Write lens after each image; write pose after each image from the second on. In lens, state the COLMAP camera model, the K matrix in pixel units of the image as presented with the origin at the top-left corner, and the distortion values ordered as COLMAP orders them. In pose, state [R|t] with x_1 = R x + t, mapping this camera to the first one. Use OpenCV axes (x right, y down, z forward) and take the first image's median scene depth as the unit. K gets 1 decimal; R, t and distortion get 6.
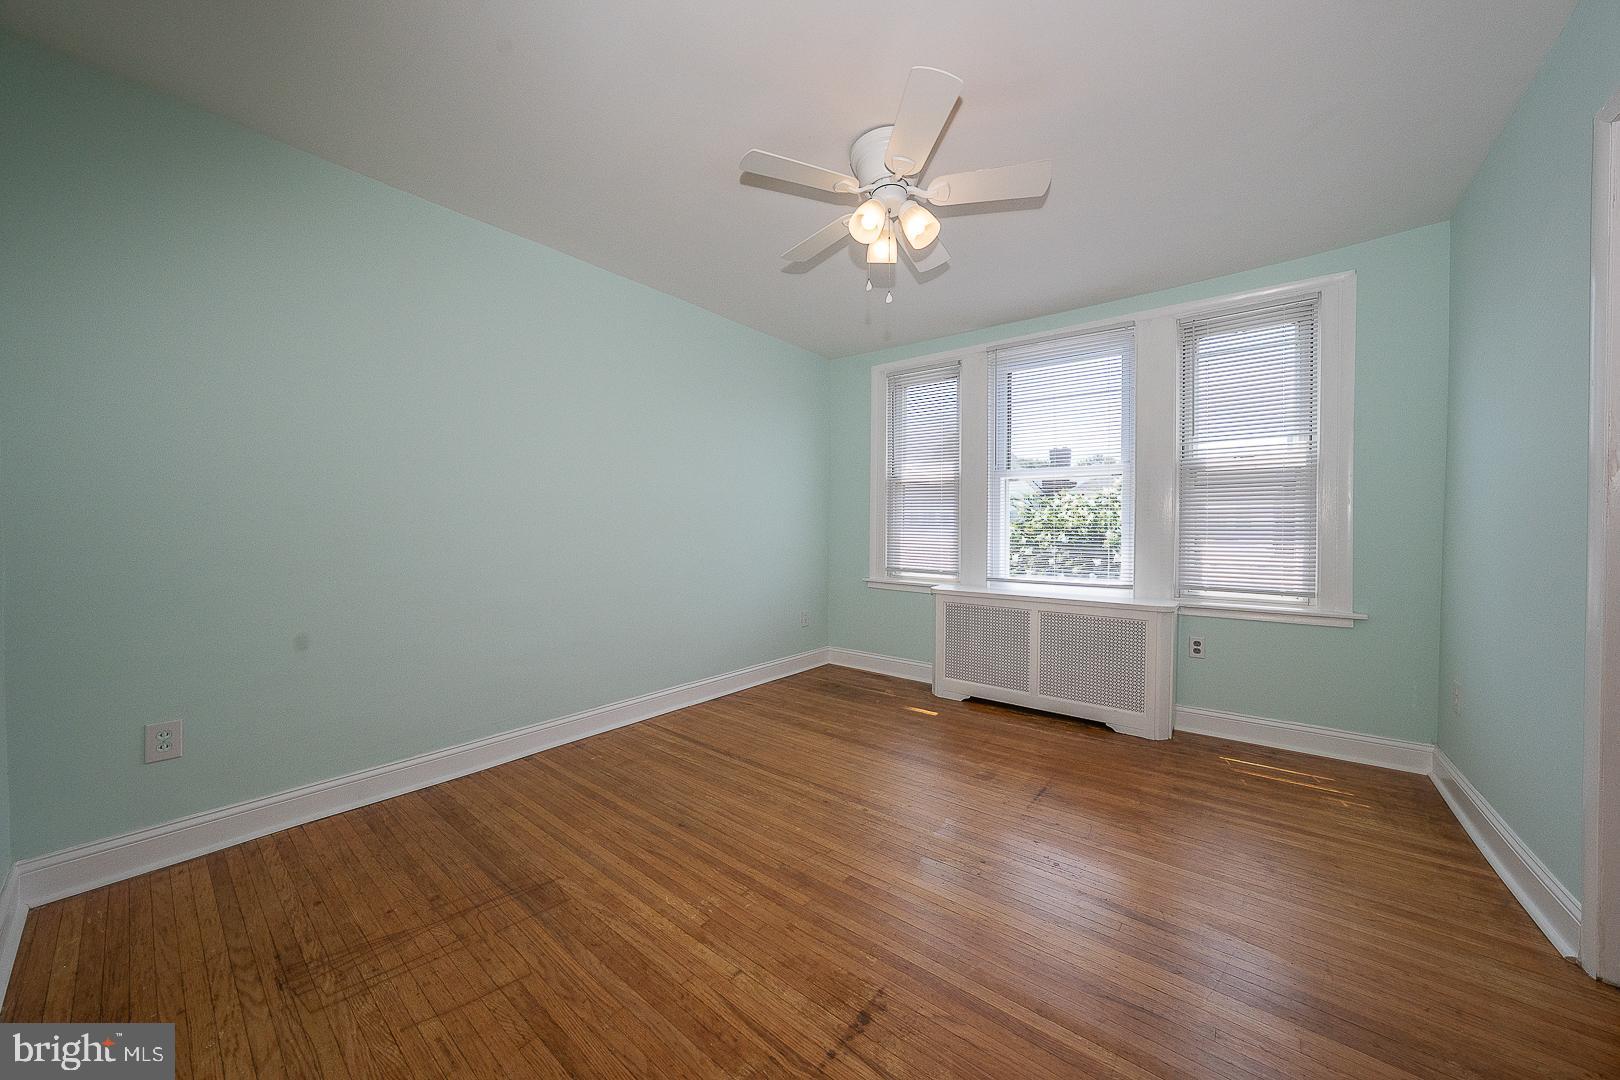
lens RADIAL K [[558.8, 0, 812.8], [0, 558.8, 535.6], [0, 0, 1]] dist [-0.026495, 0.005910]
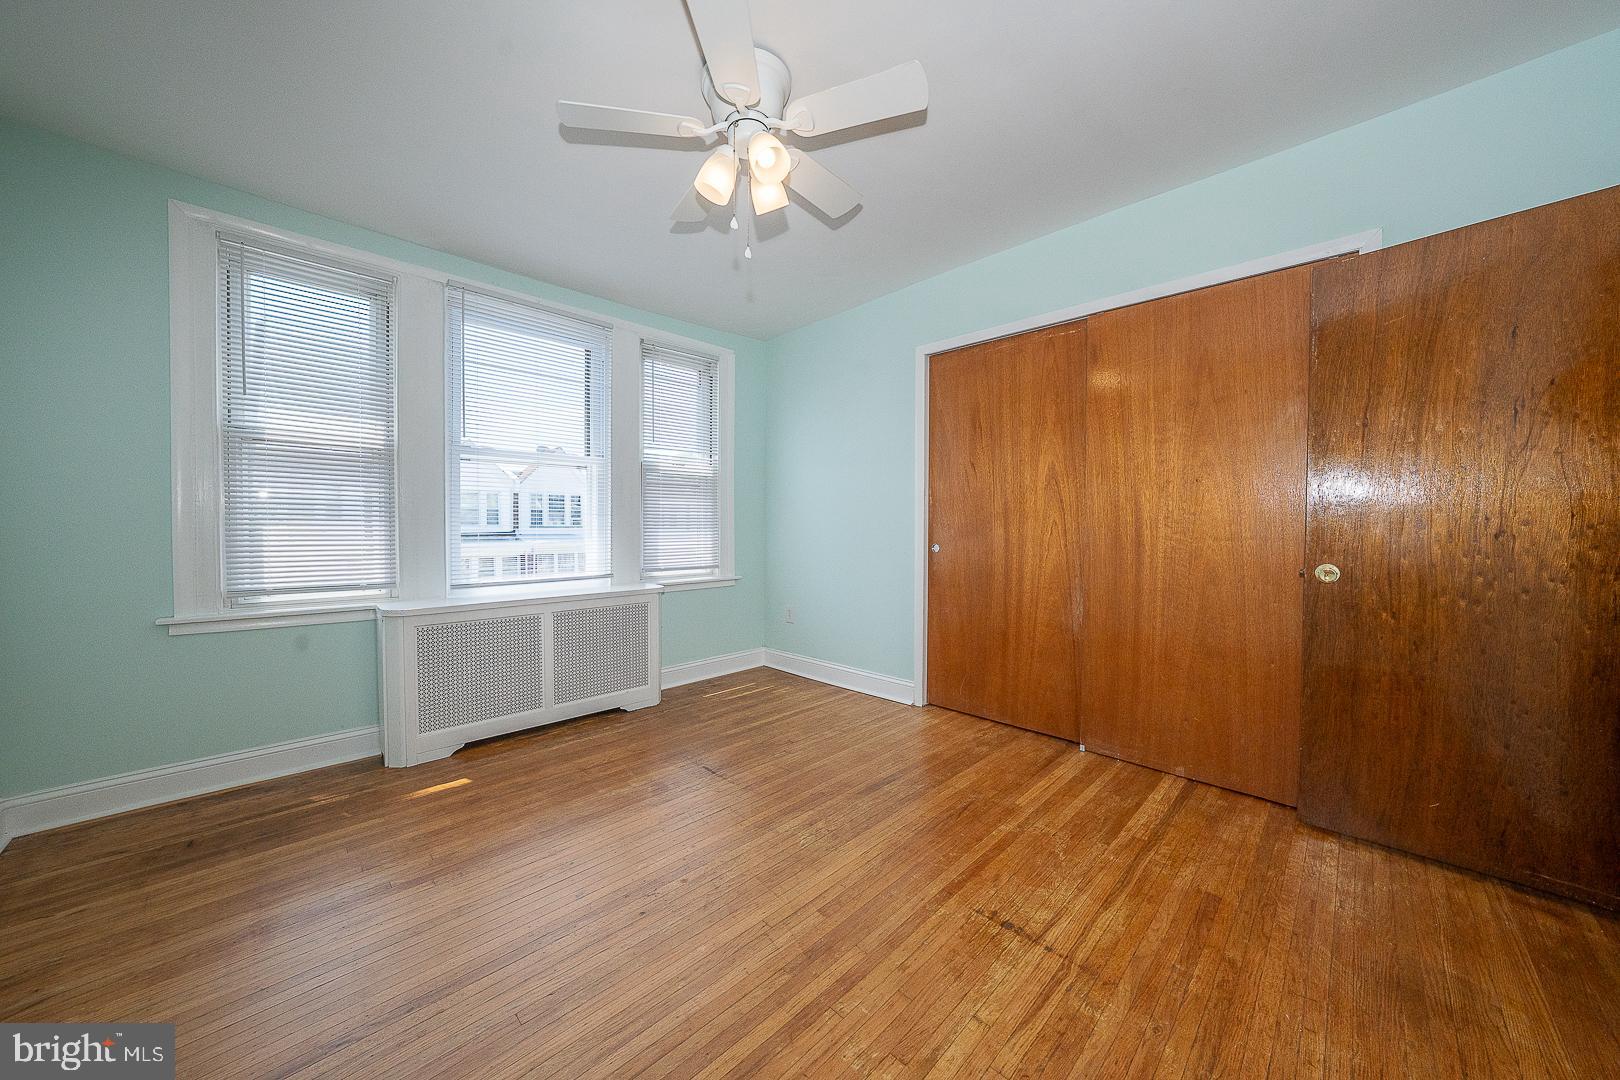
lens RADIAL K [[558.8, 0, 812.8], [0, 558.8, 535.6], [0, 0, 1]] dist [-0.026495, 0.005910]
pose [[0.111017, -0.026752, 0.993458, -0.468799], [0.011389, 0.999606, 0.025645, -0.006753], [-0.993753, 0.008468, 0.111278, 0.528885]]
